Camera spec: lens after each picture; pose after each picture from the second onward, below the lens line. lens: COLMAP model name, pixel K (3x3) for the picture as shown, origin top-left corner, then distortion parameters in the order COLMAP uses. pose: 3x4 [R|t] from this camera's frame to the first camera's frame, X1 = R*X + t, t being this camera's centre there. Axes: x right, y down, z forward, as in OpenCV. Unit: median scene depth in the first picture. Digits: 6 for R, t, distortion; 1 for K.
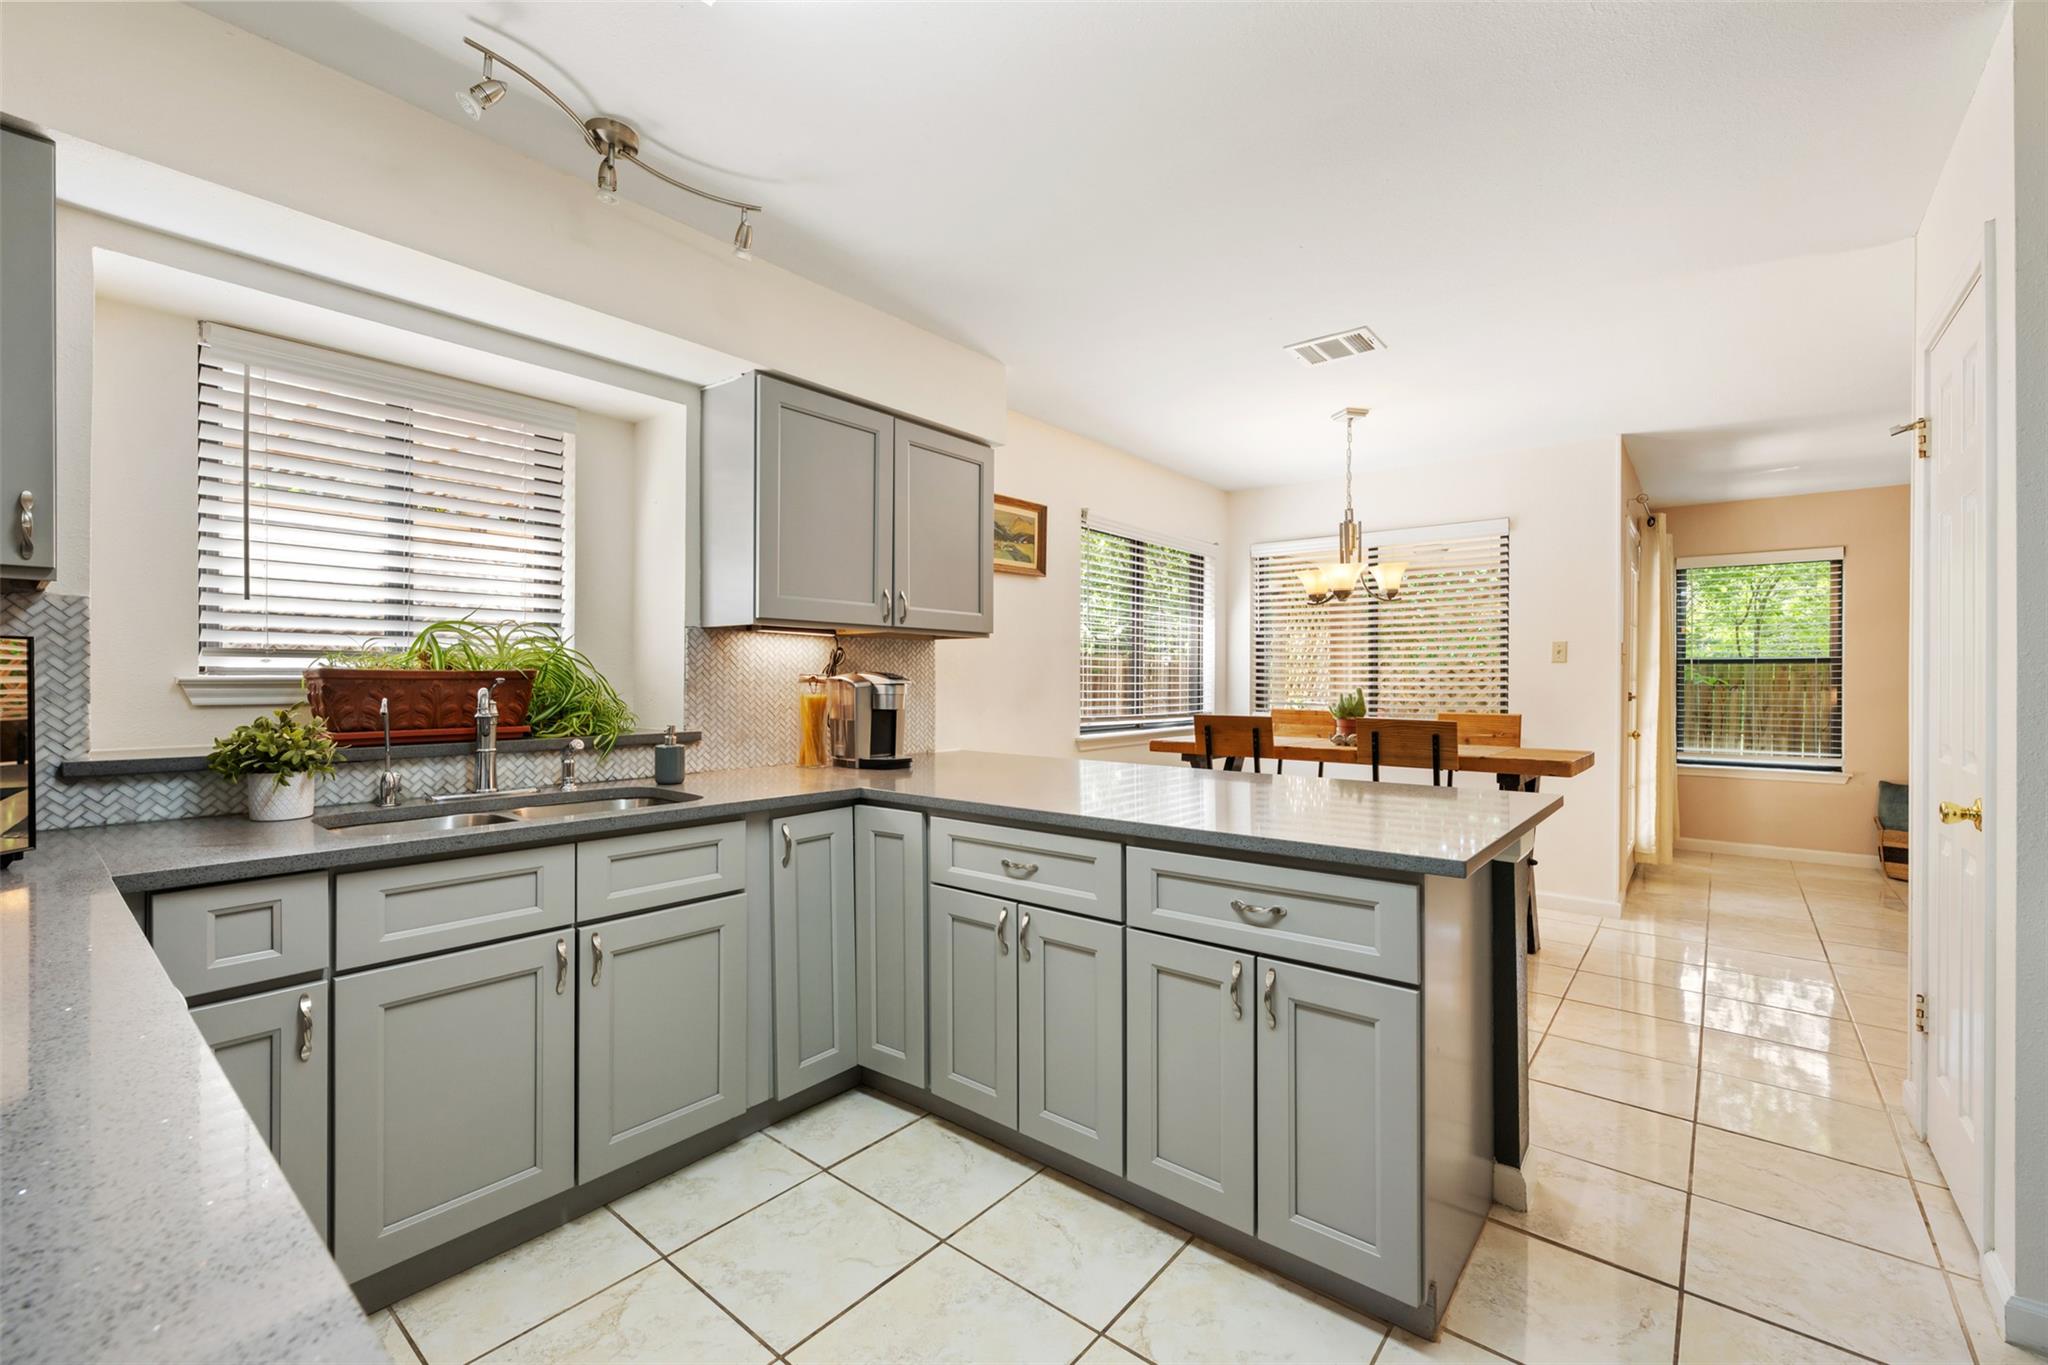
lens RADIAL K [[853.5, 0, 1023.6], [0, 853.5, 678.8], [0, 0, 1]] dist [-0.000194, -0.000049]
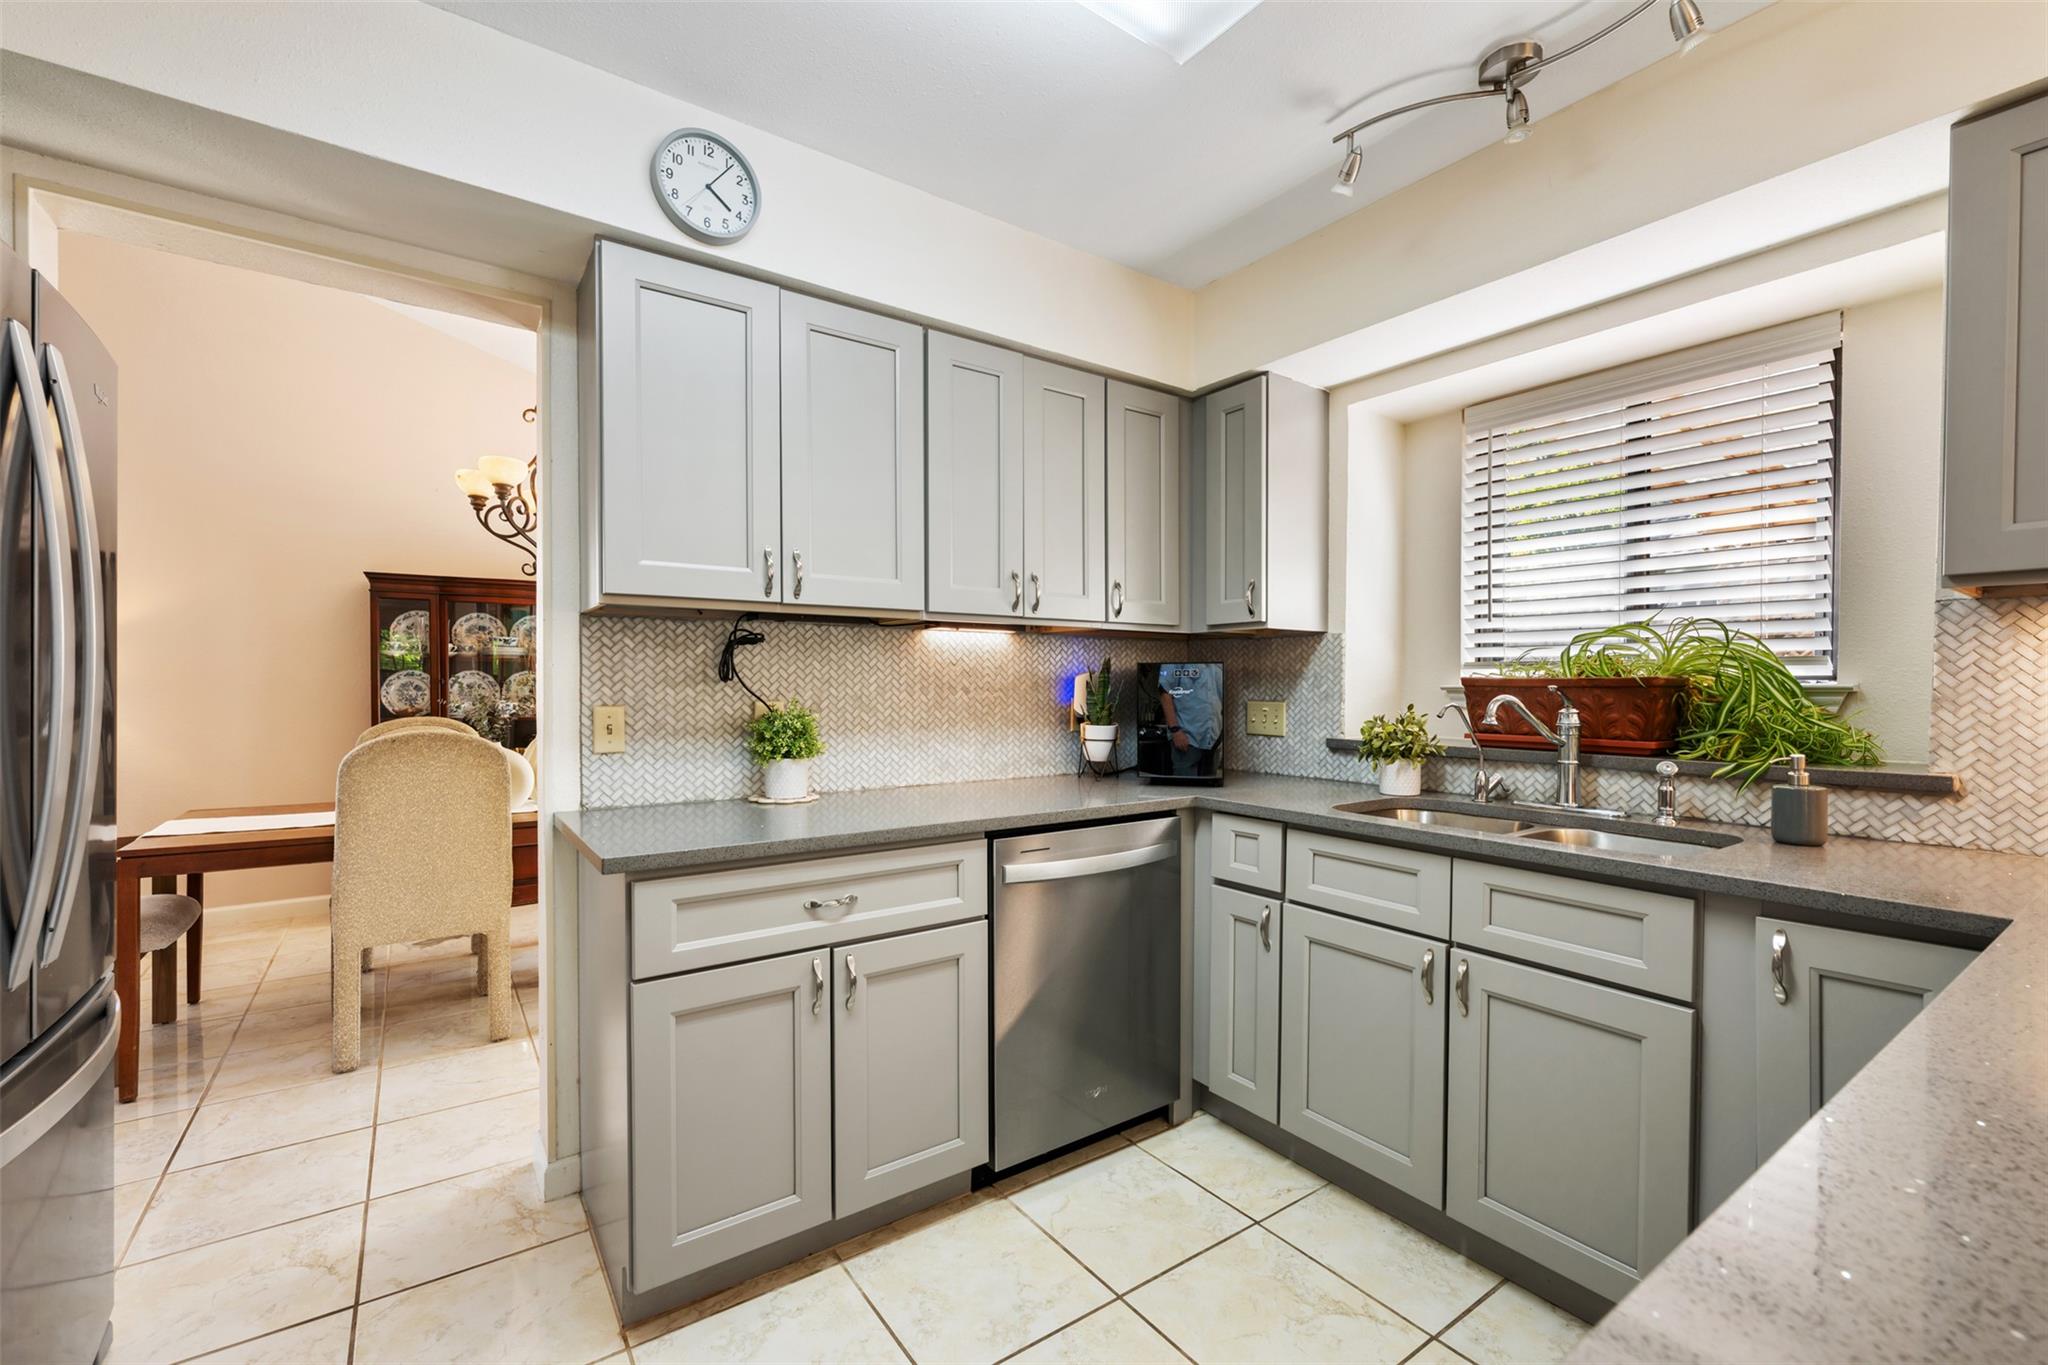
lens RADIAL K [[856.7, 0, 1016.4], [0, 856.7, 694.5], [0, 0, 1]] dist [-0.000011, 0.000050]
pose [[-0.267959, 0.006641, -0.963407, 0.238152], [-0.006700, 0.999939, 0.008757, 0.002521], [0.963407, 0.008801, -0.267898, 0.355382]]
